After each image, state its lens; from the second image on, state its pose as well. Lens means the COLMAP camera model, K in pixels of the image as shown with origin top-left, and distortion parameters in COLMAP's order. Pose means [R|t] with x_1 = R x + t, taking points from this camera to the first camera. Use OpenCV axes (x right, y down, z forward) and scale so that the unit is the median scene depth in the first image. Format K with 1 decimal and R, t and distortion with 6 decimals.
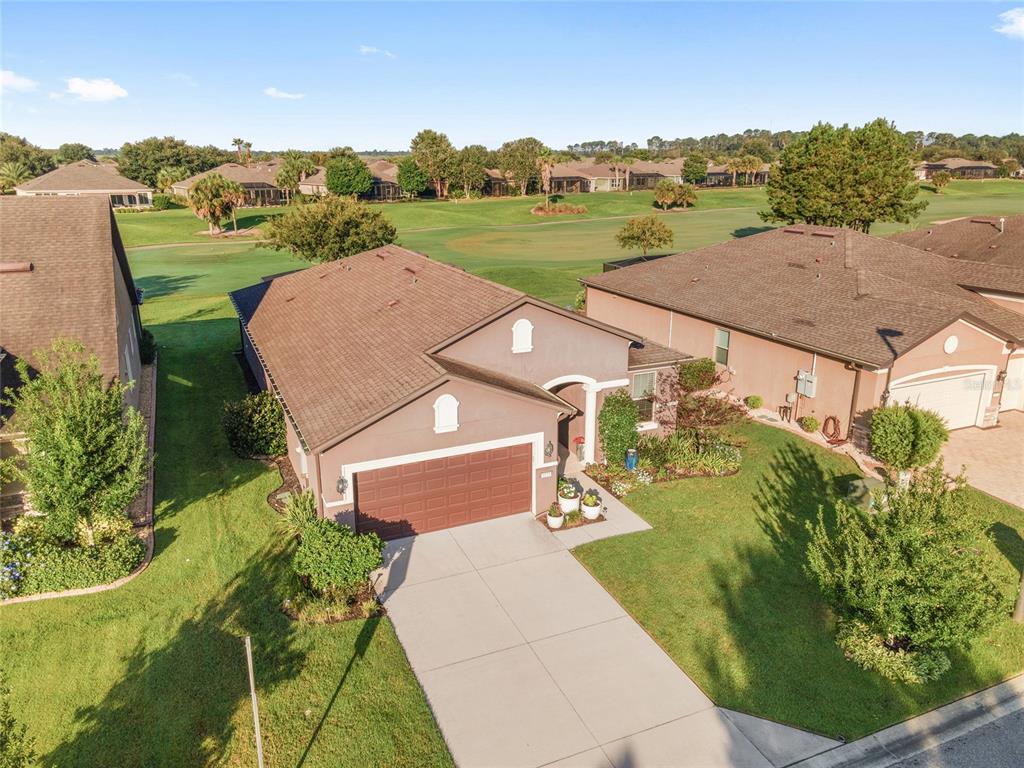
lens RADIAL K [[745.4, 0, 508.2], [0, 745.4, 386.6], [0, 0, 1]] dist [0.019682, 0.029807]
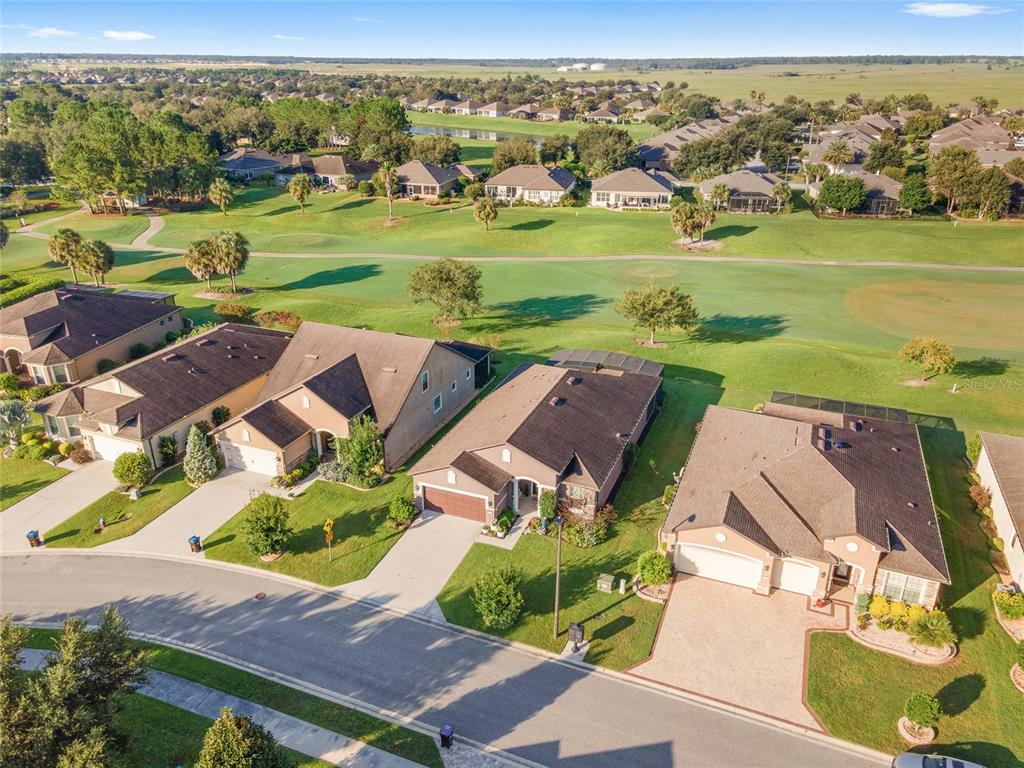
lens RADIAL K [[745.4, 0, 512.4], [0, 745.4, 382.6], [0, 0, 1]] dist [0.019682, 0.029807]
pose [[0.698584, 0.288499, -0.654789, 1.452261], [-0.215638, 0.957453, 0.191792, -0.716133], [0.682262, 0.007215, 0.731072, -0.707122]]
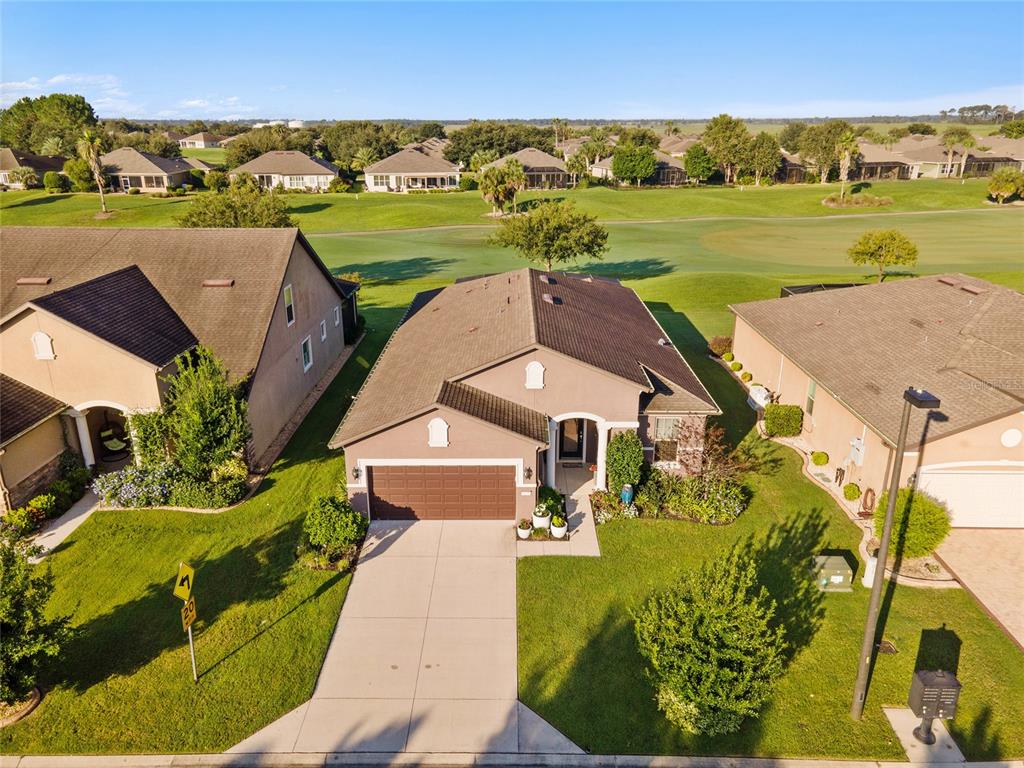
lens RADIAL K [[745.4, 0, 510.4], [0, 745.4, 383.8], [0, 0, 1]] dist [0.019682, 0.029807]
pose [[0.912161, 0.136942, -0.386276, 0.421322], [-0.122900, 0.990546, 0.060948, -0.115332], [0.390971, -0.008121, 0.920367, -0.110752]]
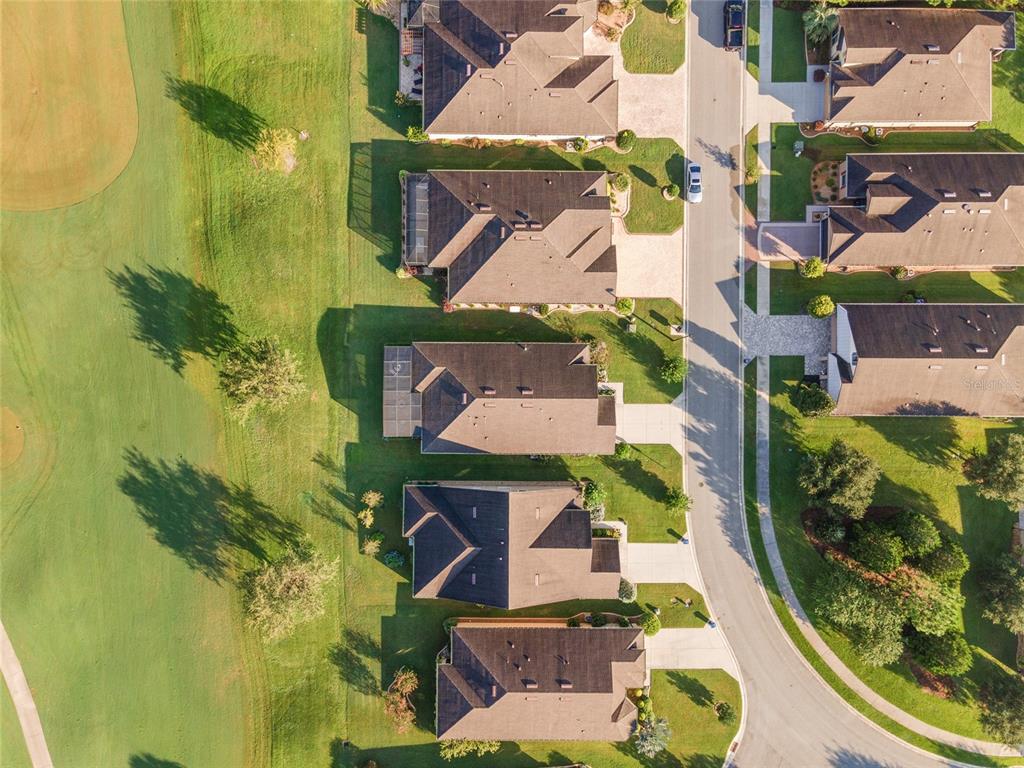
lens RADIAL K [[745.4, 0, 515.0], [0, 745.4, 393.6], [0, 0, 1]] dist [0.019682, 0.029807]
pose [[0.407052, -0.913378, 0.006985, -0.150981], [0.267533, 0.126532, 0.955204, -3.851597], [-0.873347, -0.386950, 0.295864, 0.175399]]
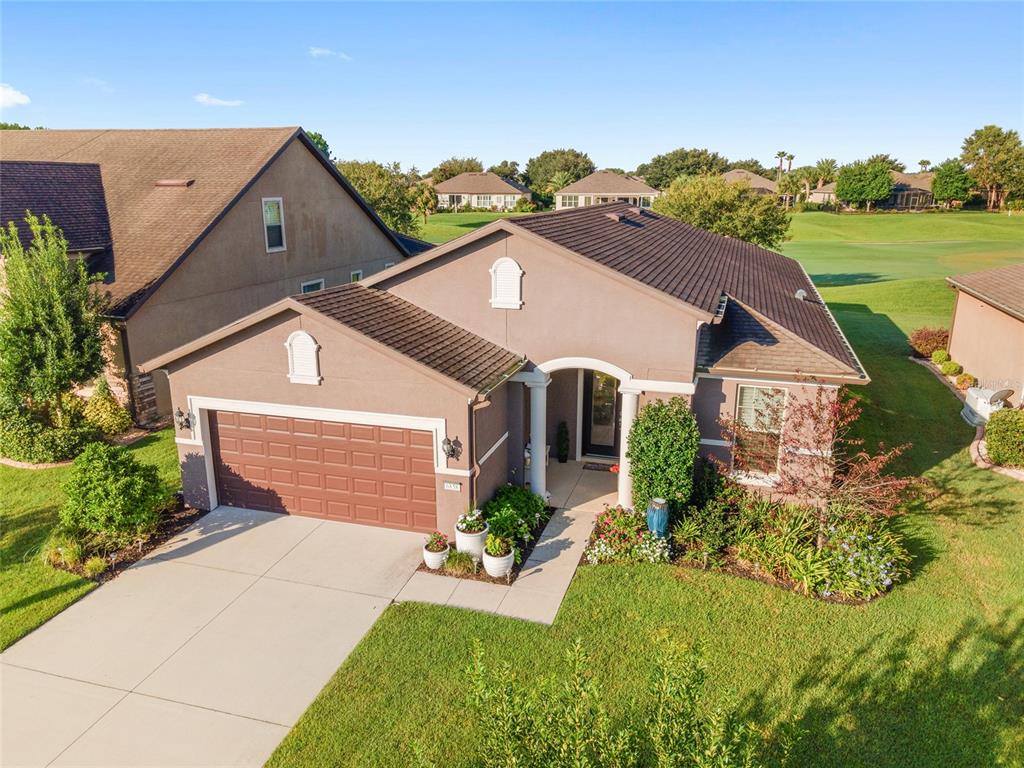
lens RADIAL K [[745.4, 0, 513.4], [0, 745.4, 388.6], [0, 0, 1]] dist [0.019682, 0.029807]
pose [[0.756645, 0.177949, -0.629144, 0.437313], [-0.194581, 0.979937, 0.043154, -0.004735], [0.624200, 0.089767, 0.776090, 0.461484]]
